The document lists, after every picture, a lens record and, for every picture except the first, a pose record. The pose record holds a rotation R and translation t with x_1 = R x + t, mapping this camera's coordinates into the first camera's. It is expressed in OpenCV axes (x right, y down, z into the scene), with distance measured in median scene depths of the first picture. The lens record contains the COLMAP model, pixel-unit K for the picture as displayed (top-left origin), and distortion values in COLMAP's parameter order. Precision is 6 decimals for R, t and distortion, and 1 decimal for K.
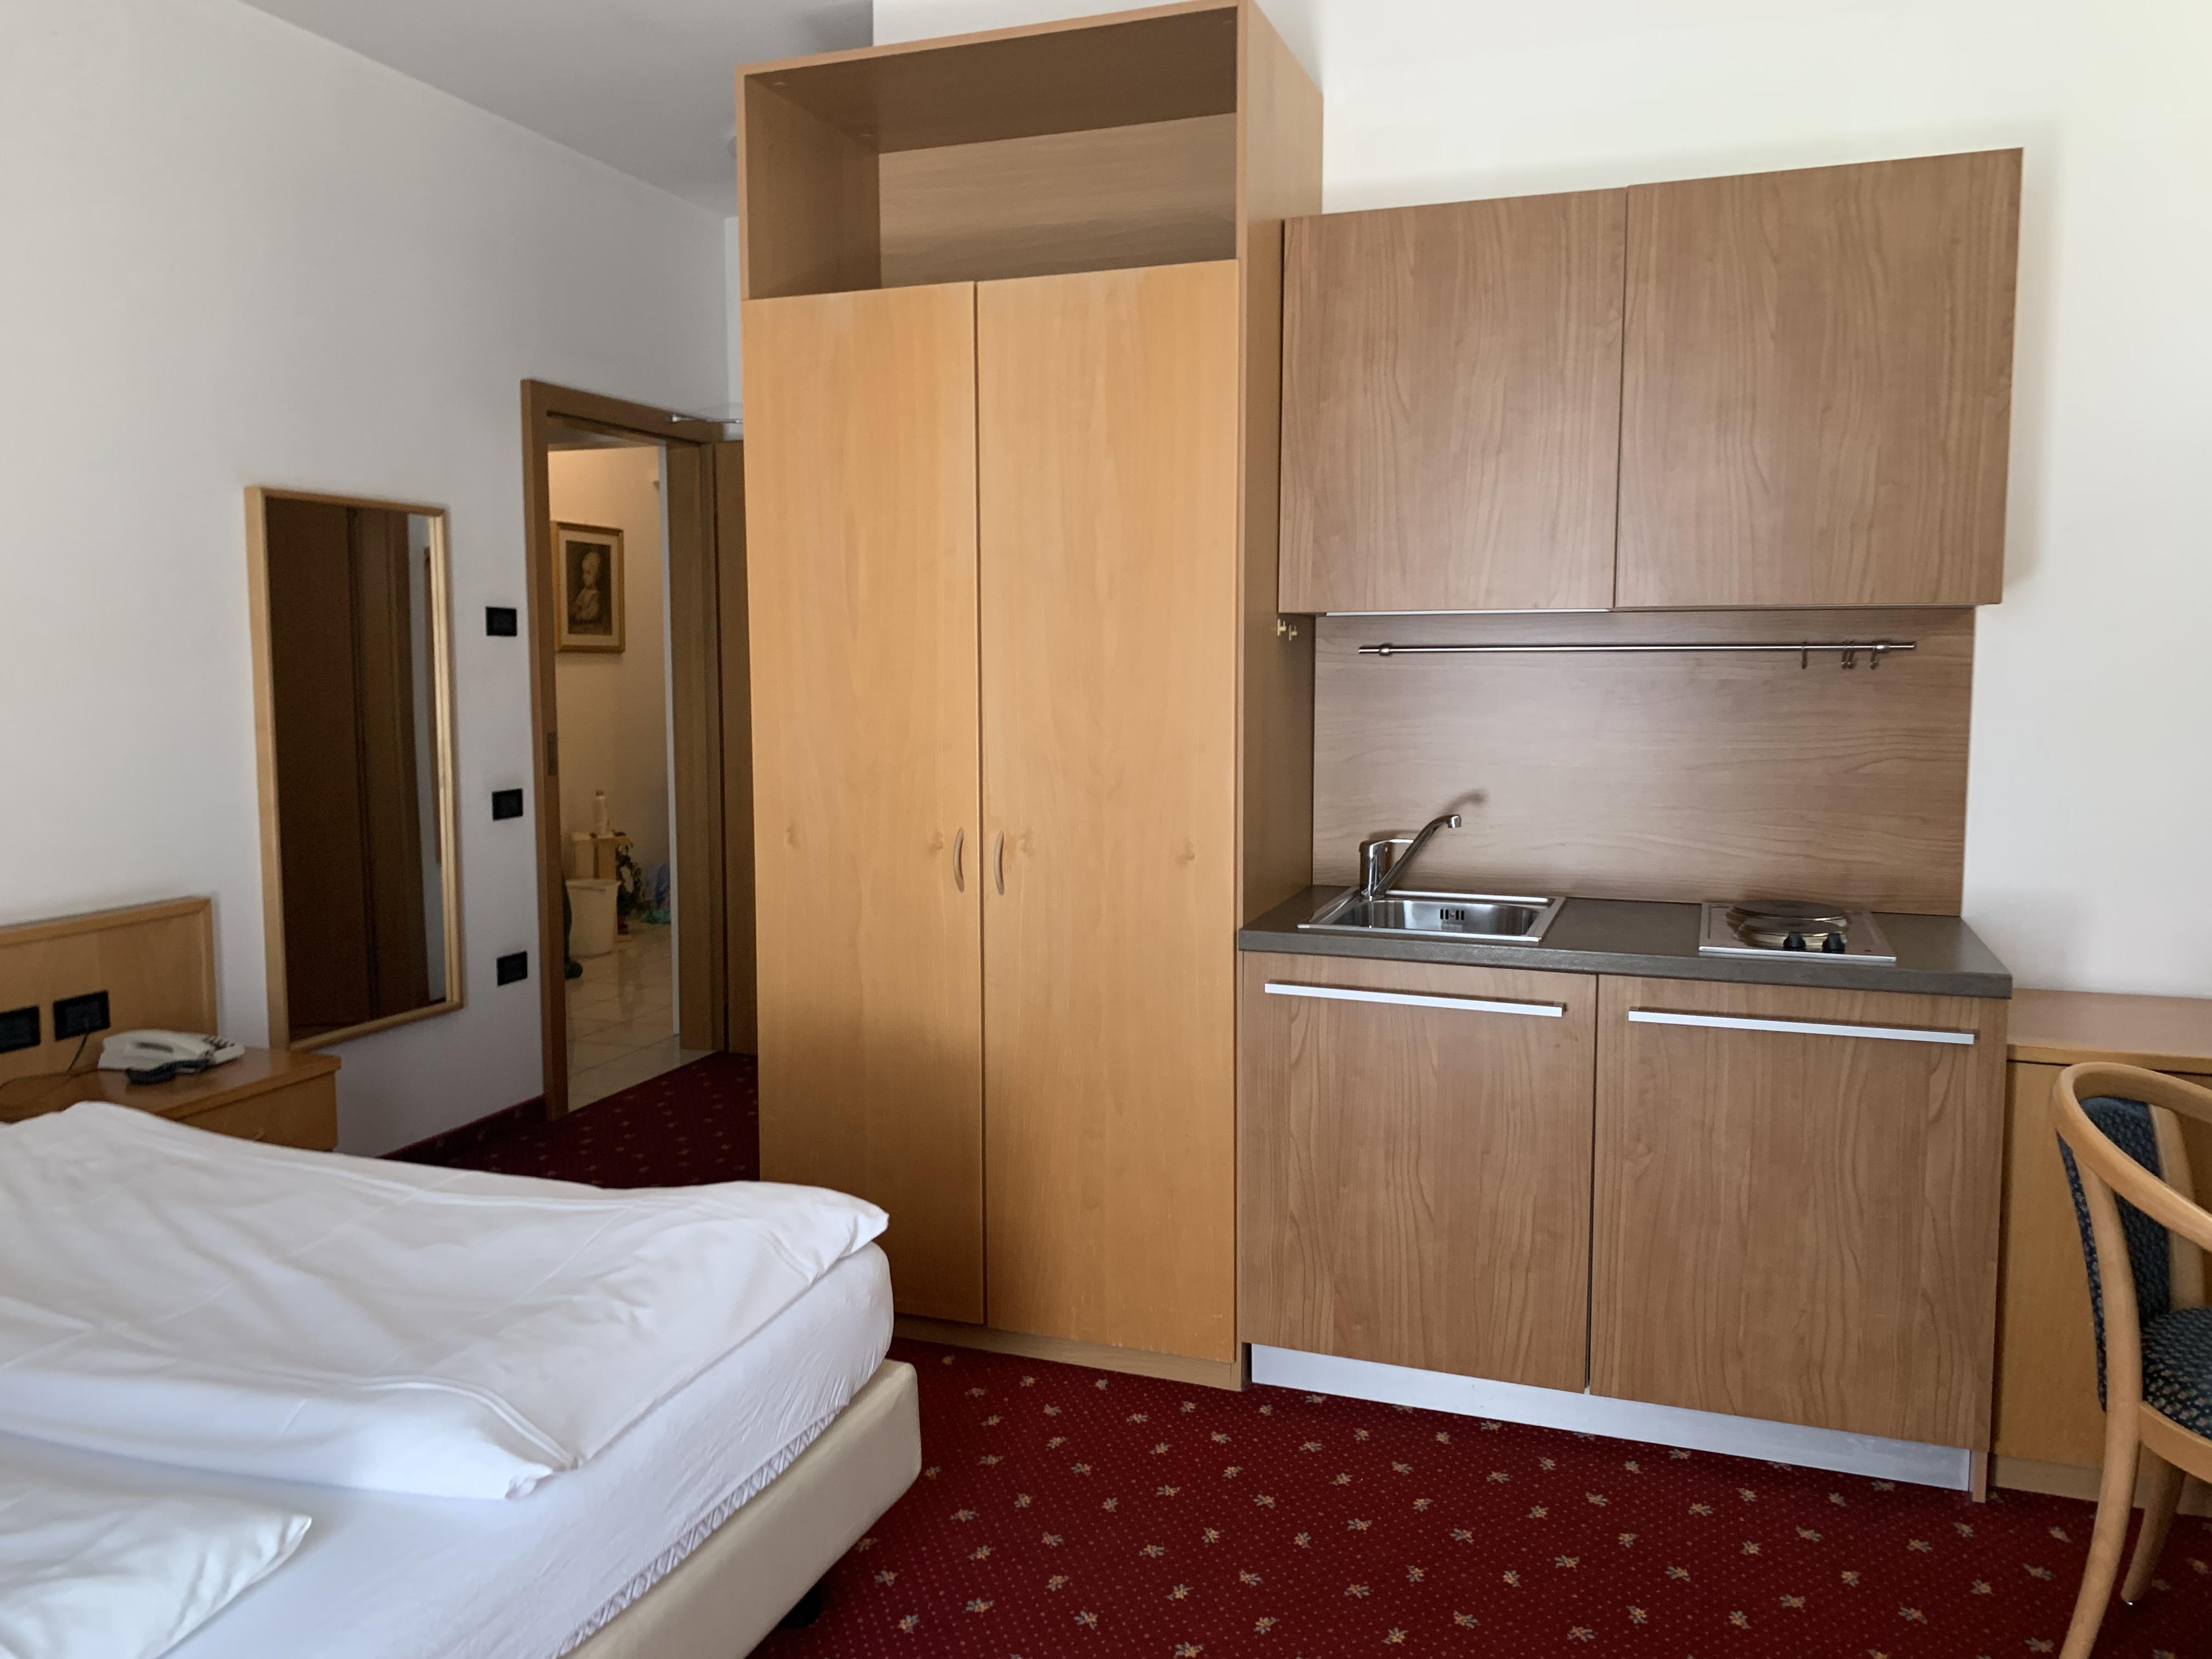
lens RADIAL K [[1671.5, 0, 1106.0], [0, 1671.5, 829.5], [0, 0, 1]] dist [0.059334, -0.119325]
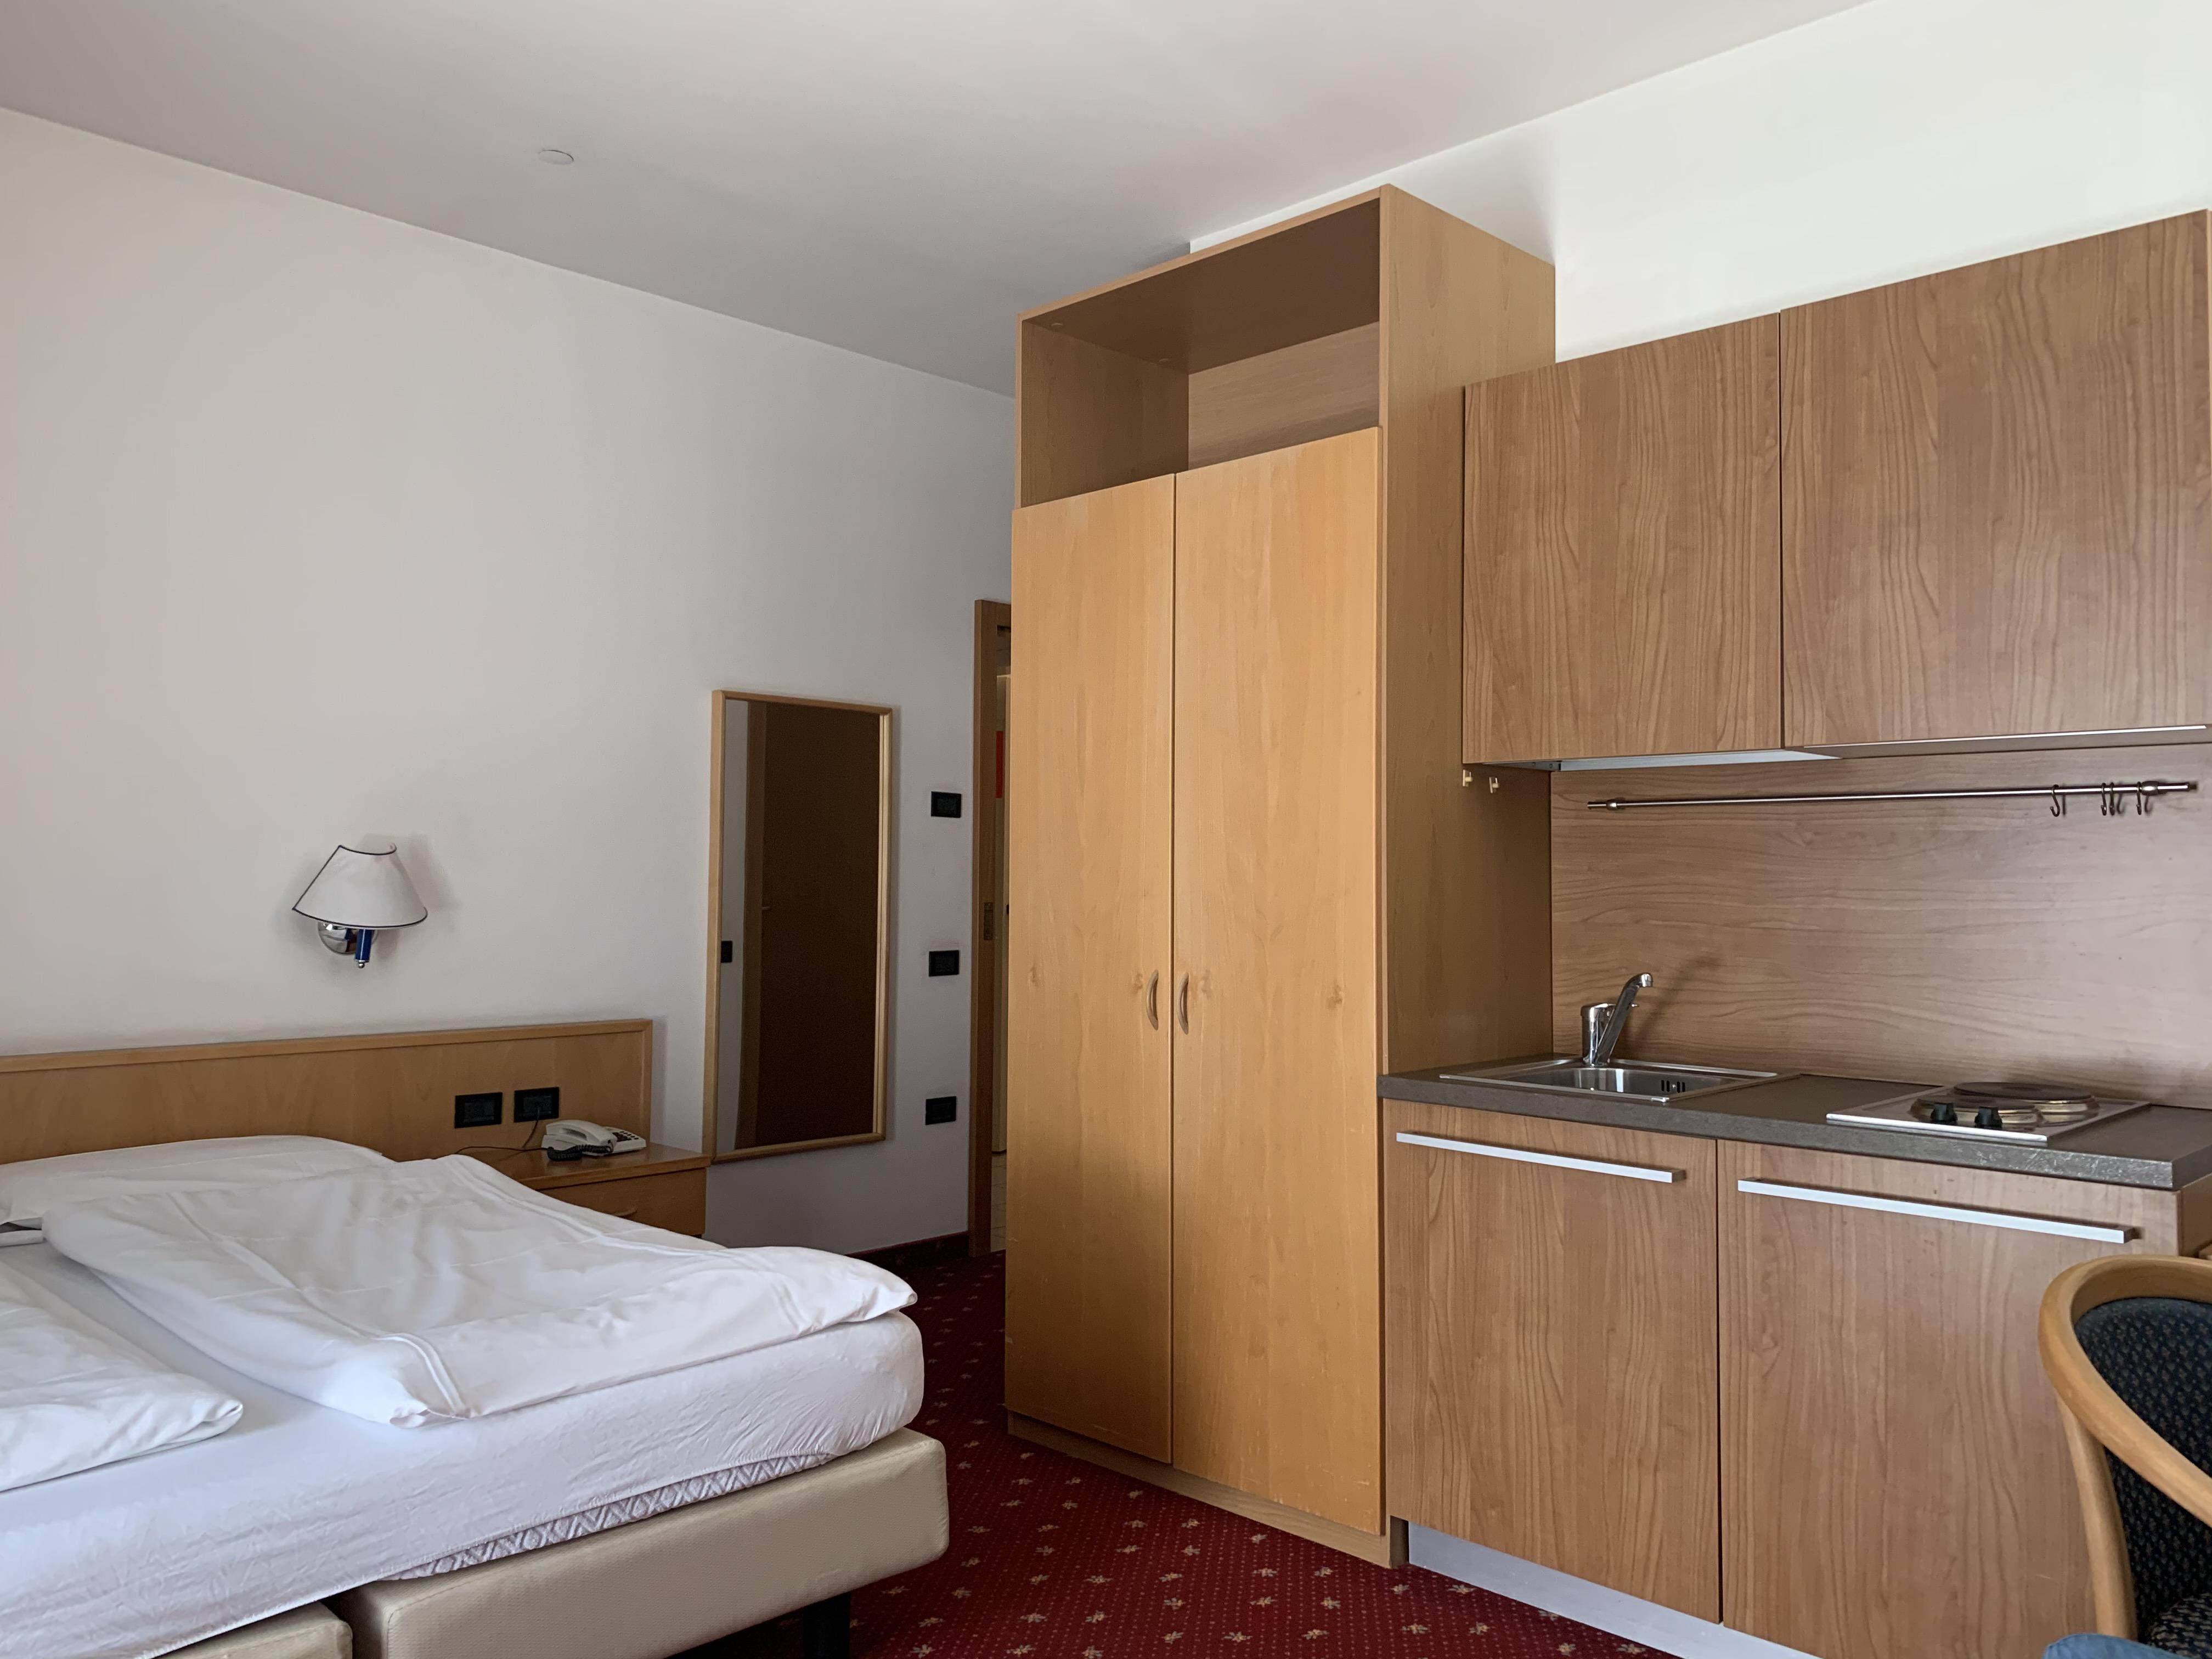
lens RADIAL K [[1689.4, 0, 1109.4], [0, 1689.4, 829.0], [0, 0, 1]] dist [0.045310, -0.081679]
pose [[0.909211, -0.004266, -0.416314, 0.357072], [-0.051050, 0.991260, -0.121647, 0.045829], [0.413194, 0.131856, 0.901046, 0.010712]]
